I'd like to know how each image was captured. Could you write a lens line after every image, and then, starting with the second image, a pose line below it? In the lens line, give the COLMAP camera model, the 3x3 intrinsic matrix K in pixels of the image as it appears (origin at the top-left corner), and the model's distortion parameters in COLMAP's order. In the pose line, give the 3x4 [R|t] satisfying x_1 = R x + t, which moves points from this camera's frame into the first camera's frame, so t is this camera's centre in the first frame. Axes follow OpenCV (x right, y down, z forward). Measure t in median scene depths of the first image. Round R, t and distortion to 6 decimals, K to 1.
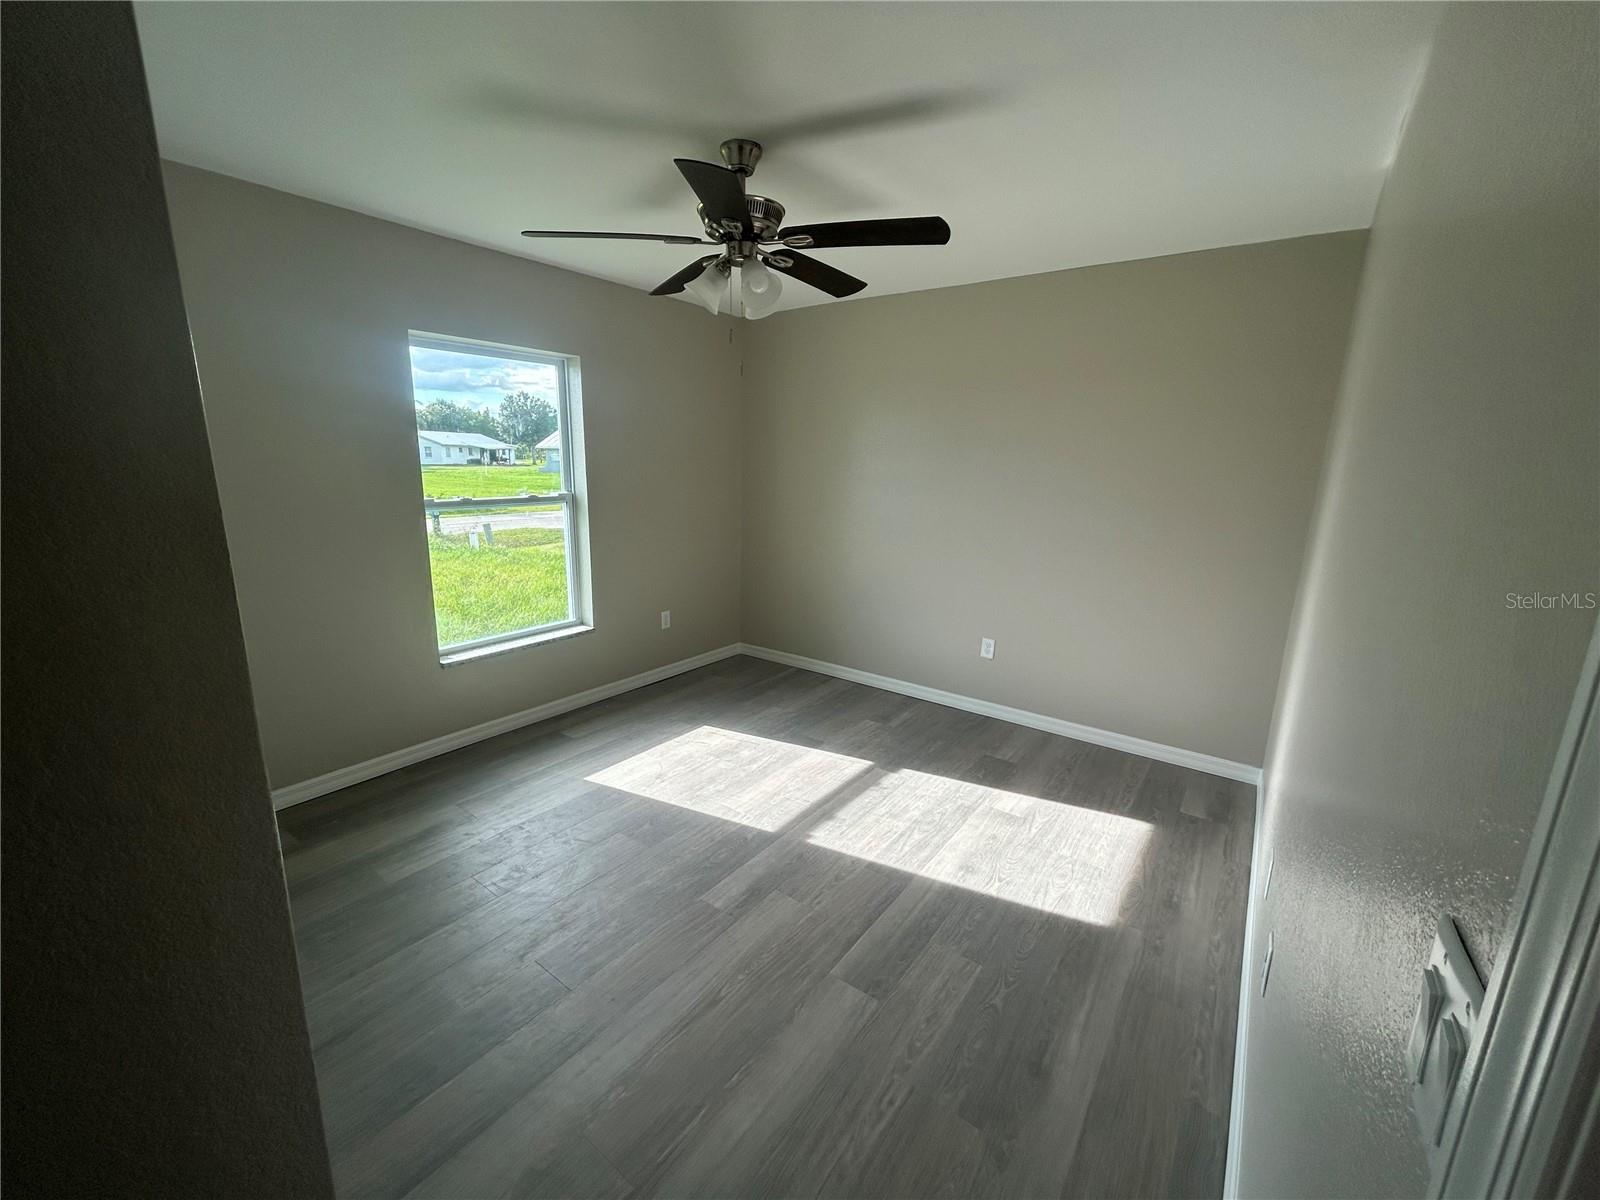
lens RADIAL K [[648.4, 0, 798.3], [0, 648.4, 594.3], [0, 0, 1]] dist [0.002972, 0.000731]
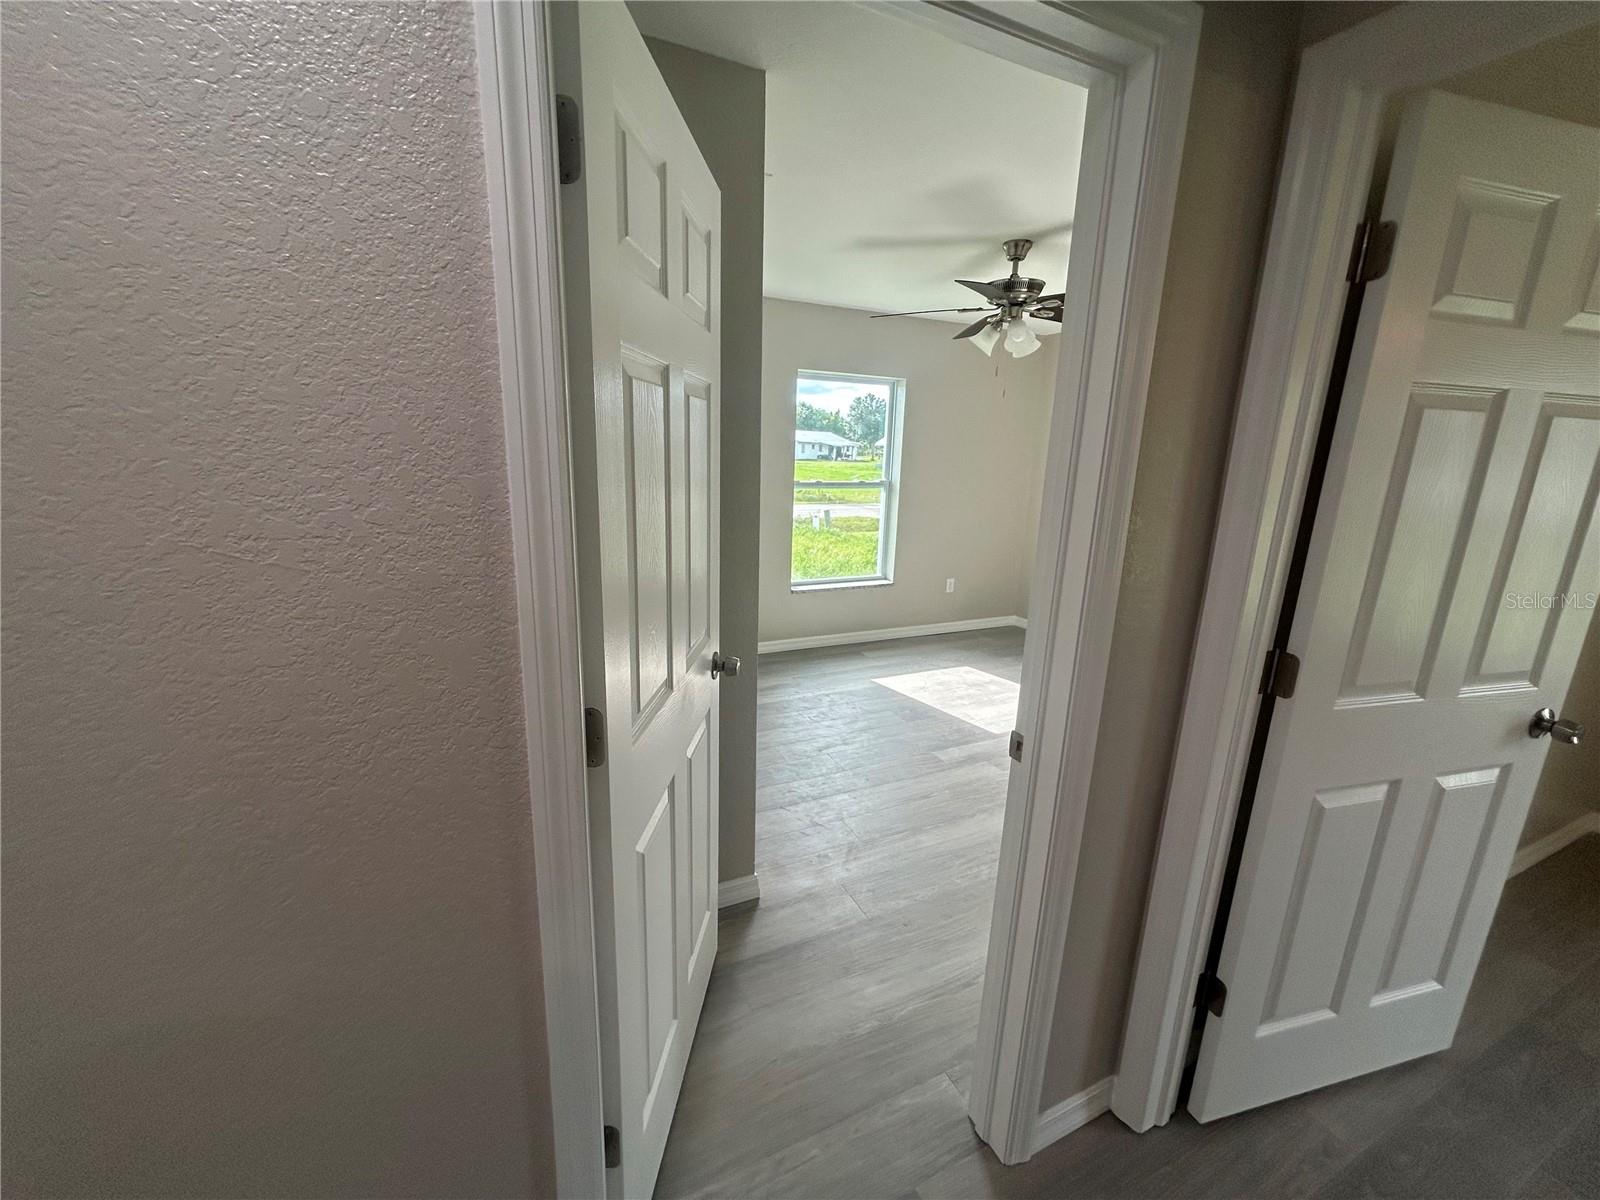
lens RADIAL K [[648.4, 0, 798.4], [0, 648.4, 597.8], [0, 0, 1]] dist [0.002972, 0.000731]
pose [[0.881514, 0.115681, -0.457767, 0.143863], [-0.111976, 0.993083, 0.035329, 0.066482], [0.458687, 0.020115, 0.888370, -0.308924]]
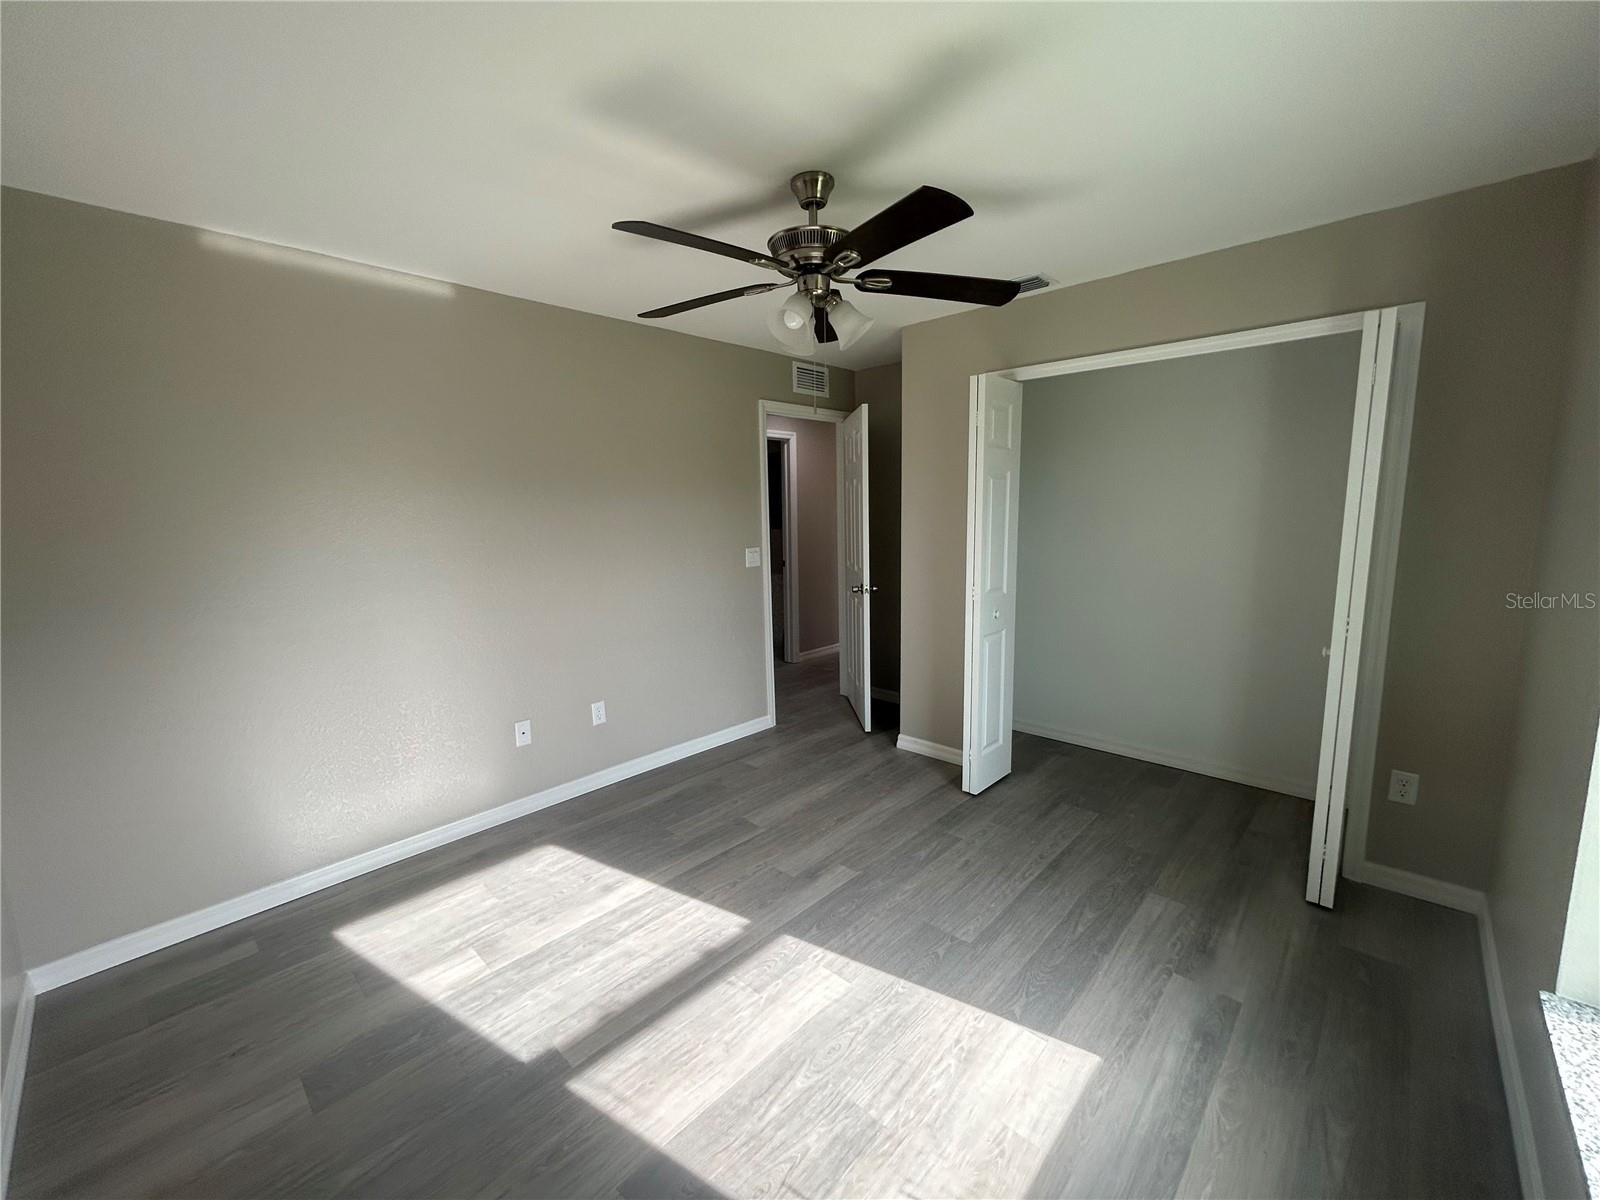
lens RADIAL K [[648.4, 0, 790.3], [0, 648.4, 598.1], [0, 0, 1]] dist [0.002972, 0.000731]
pose [[-0.991085, -0.014043, 0.132486, -0.118388], [0.033638, 0.935836, 0.350828, -0.269965], [-0.128911, 0.352157, -0.927021, 1.282420]]
